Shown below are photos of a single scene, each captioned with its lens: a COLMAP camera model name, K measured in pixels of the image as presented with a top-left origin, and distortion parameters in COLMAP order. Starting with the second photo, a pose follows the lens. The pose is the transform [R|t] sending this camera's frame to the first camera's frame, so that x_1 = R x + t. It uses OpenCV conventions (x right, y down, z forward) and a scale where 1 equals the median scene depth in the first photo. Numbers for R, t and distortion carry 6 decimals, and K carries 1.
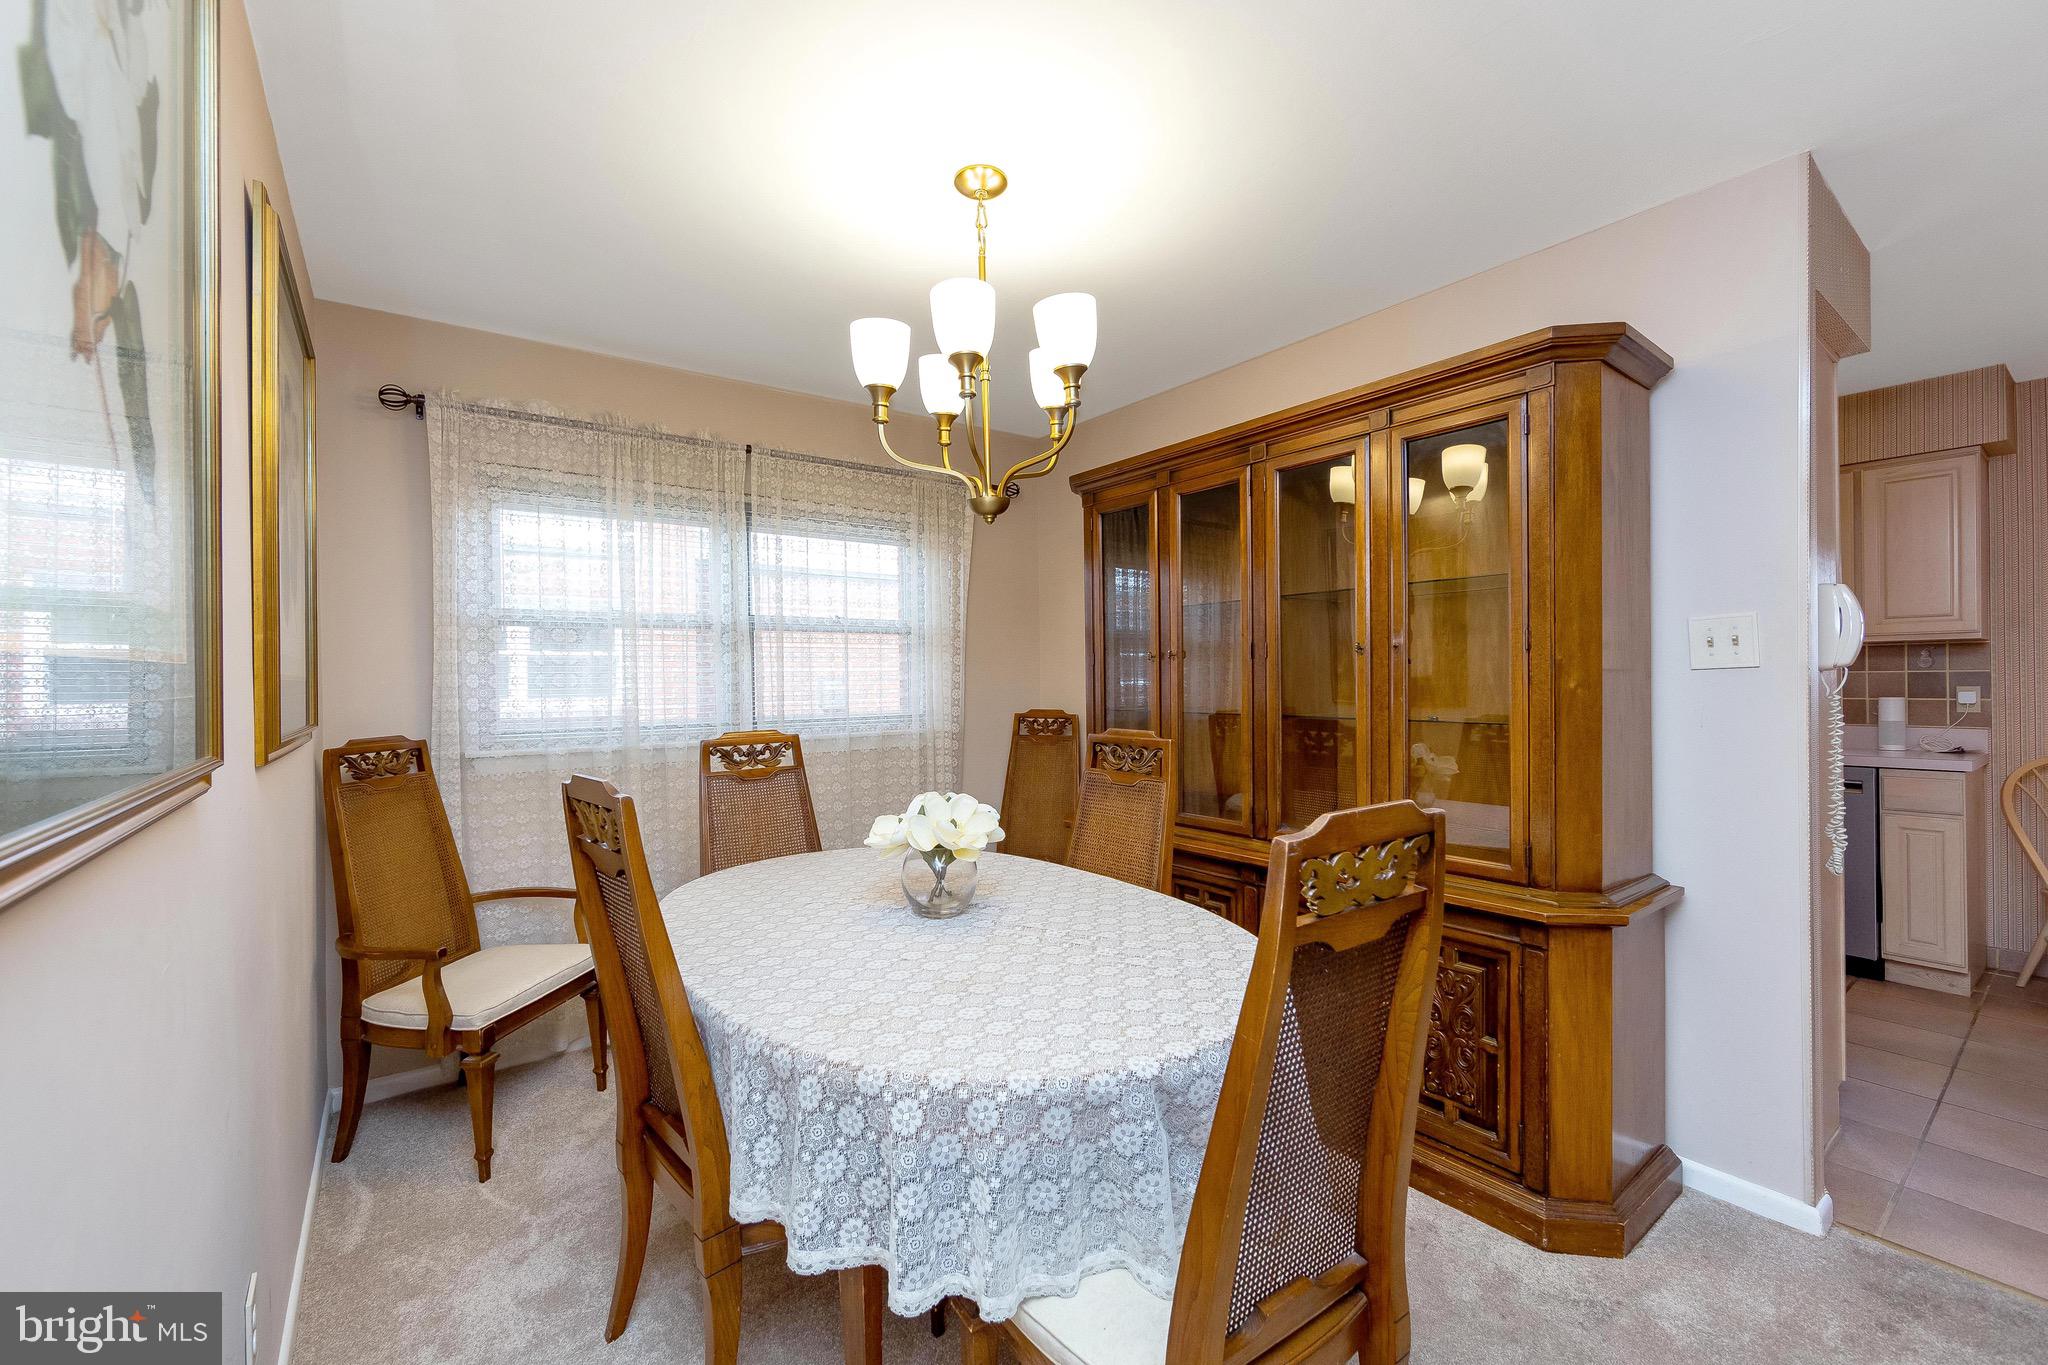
lens RADIAL K [[816.4, 0, 1021.9], [0, 816.4, 677.4], [0, 0, 1]] dist [-0.000192, -0.000123]
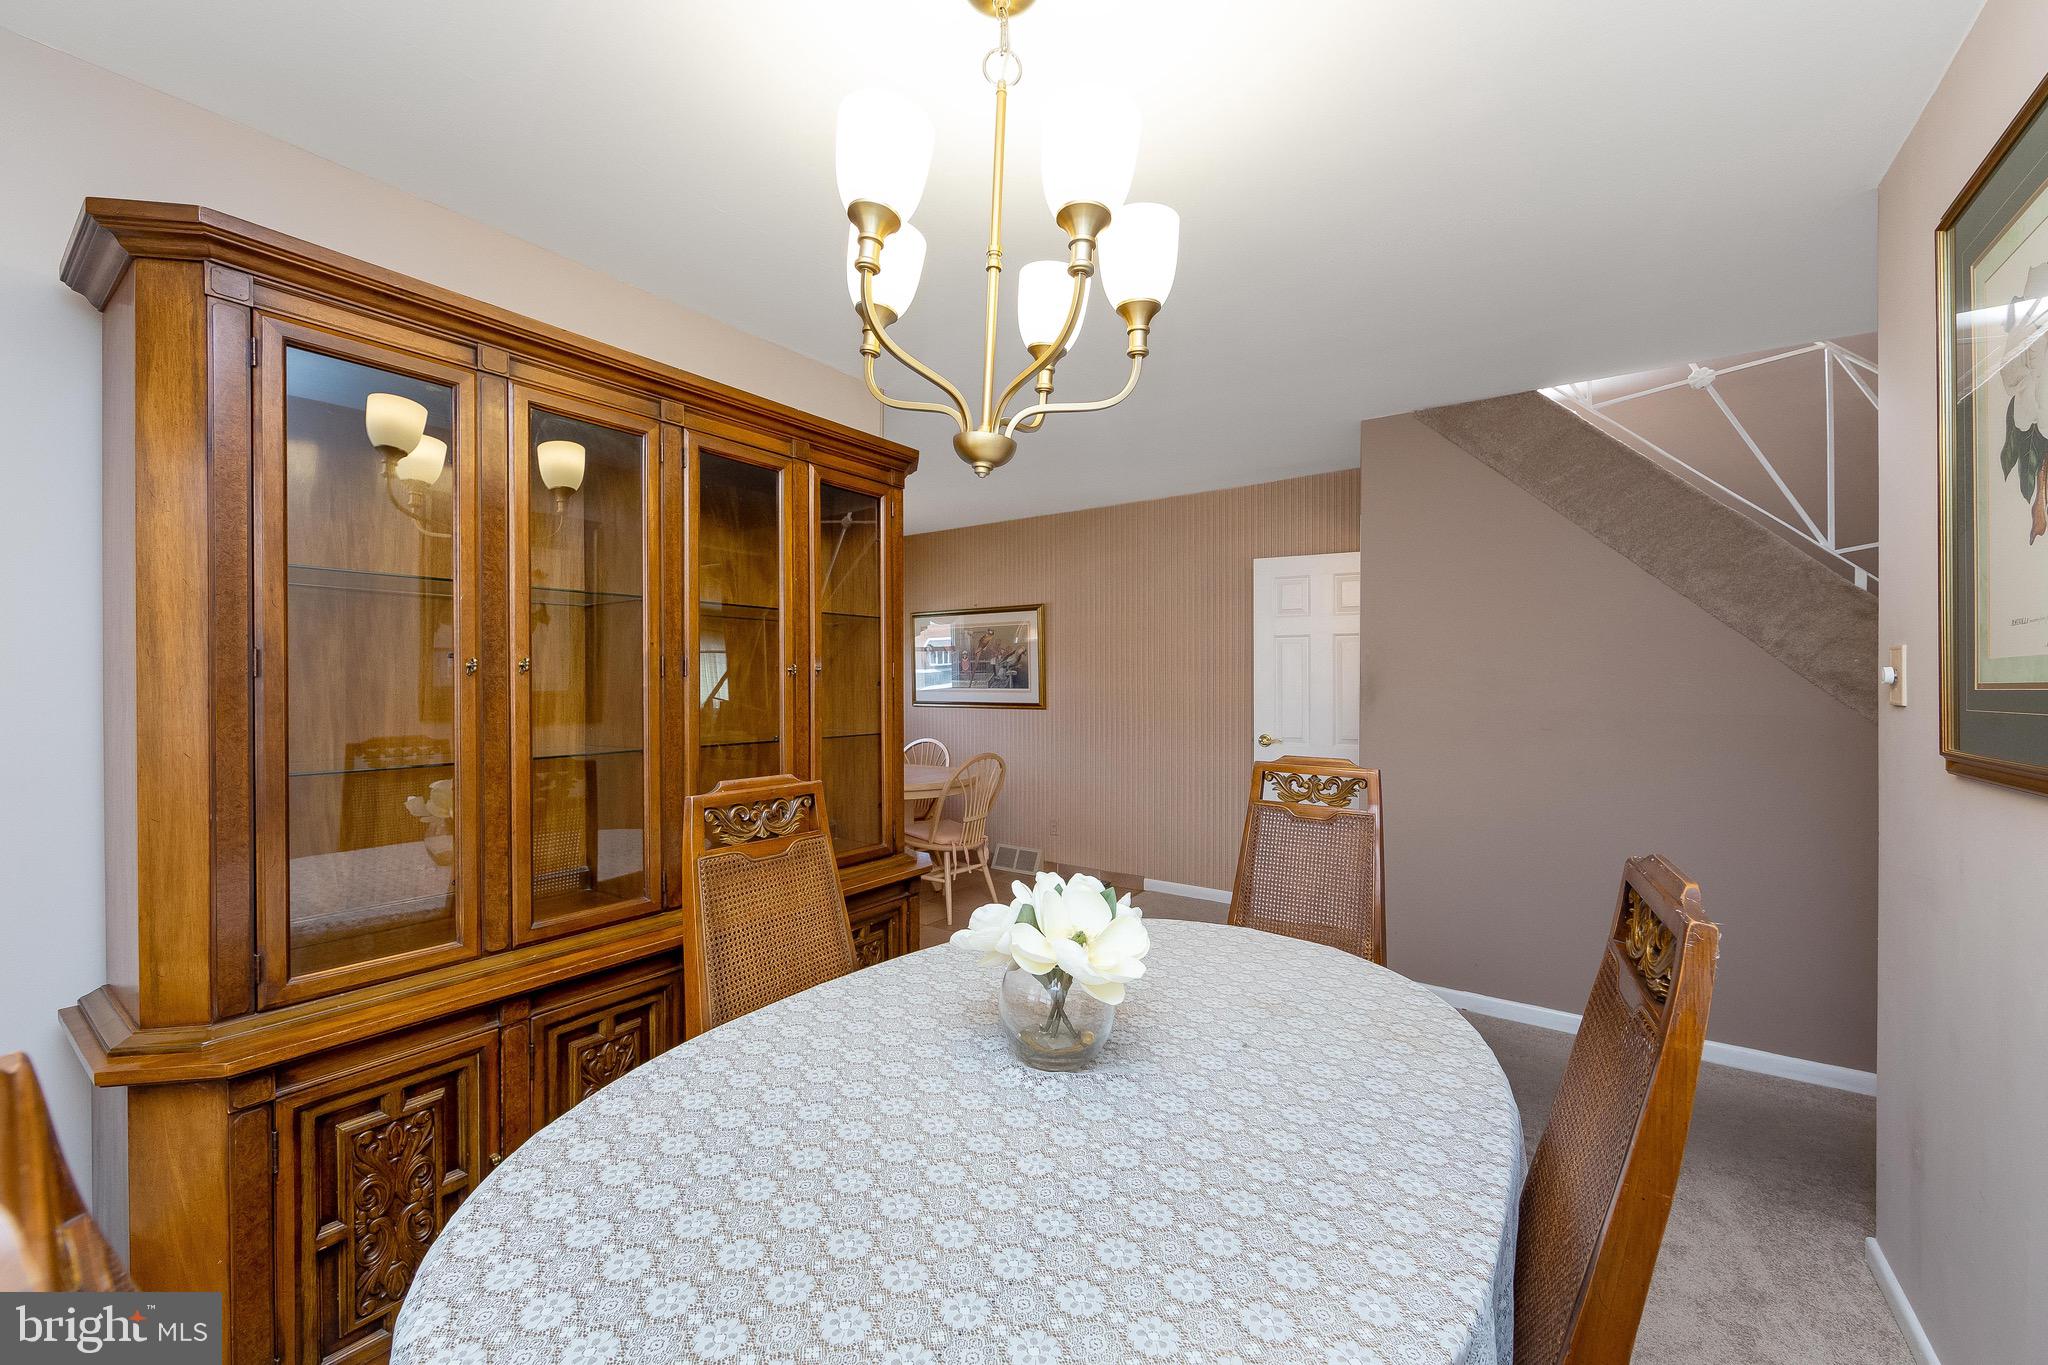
lens RADIAL K [[830.8, 0, 1025.0], [0, 830.8, 692.7], [0, 0, 1]] dist [0.011208, -0.000053]
pose [[-0.306833, 0.001406, 0.951762, -0.718132], [0.003710, 0.999993, -0.000281, -0.005902], [-0.951756, 0.003444, -0.306836, 1.211401]]
